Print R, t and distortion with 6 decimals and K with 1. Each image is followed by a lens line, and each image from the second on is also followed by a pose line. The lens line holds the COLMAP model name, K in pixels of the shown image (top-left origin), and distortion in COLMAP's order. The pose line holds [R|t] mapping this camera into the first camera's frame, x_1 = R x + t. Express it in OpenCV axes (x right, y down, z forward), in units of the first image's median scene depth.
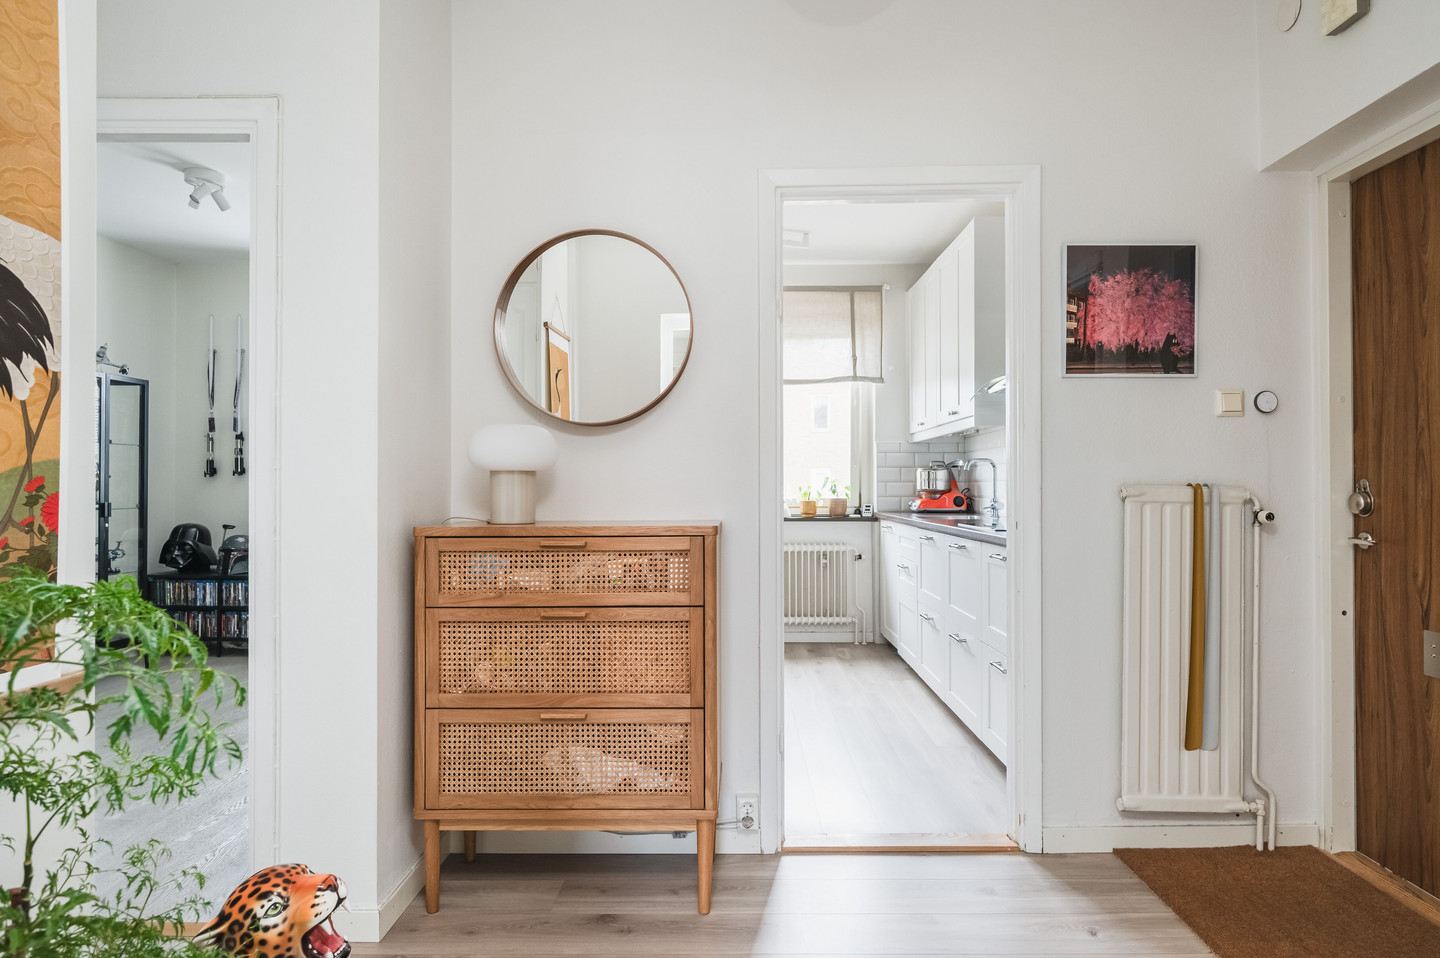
lens RADIAL K [[855.5, 0, 743.0], [0, 855.5, 480.7], [0, 0, 1]] dist [-0.003475, -0.001382]
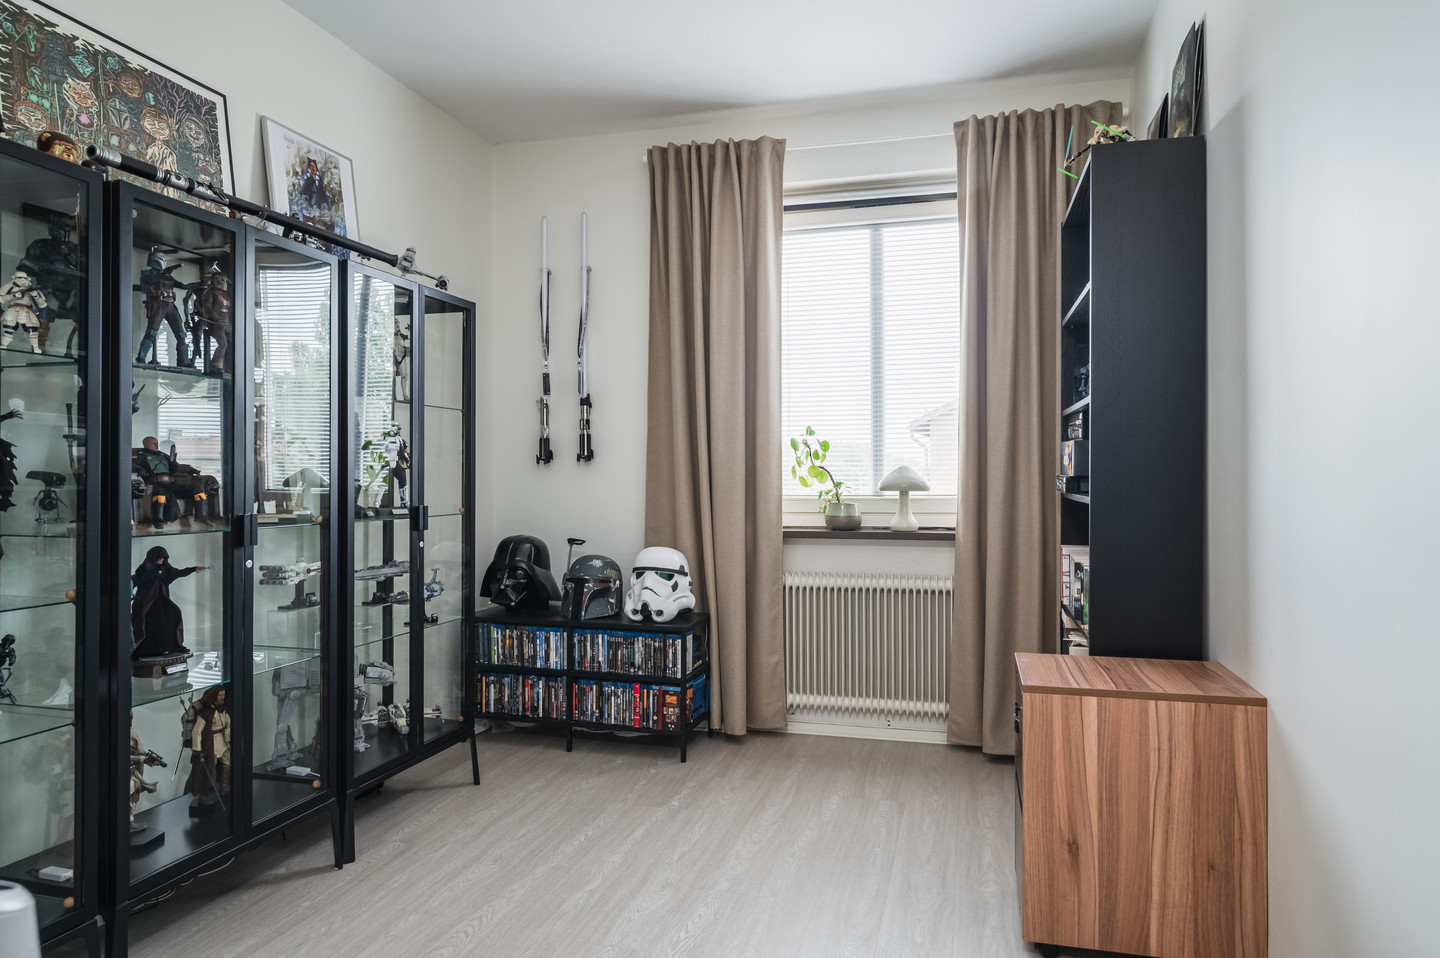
lens RADIAL K [[905.7, 0, 720.0], [0, 905.7, 479.0], [0, 0, 1]] dist [0.002693, -0.002622]
pose [[0.962240, -0.002022, -0.272196, -0.320301], [0.003673, 0.999978, 0.005556, 0.004006], [0.272179, -0.006346, 0.962226, 0.386634]]
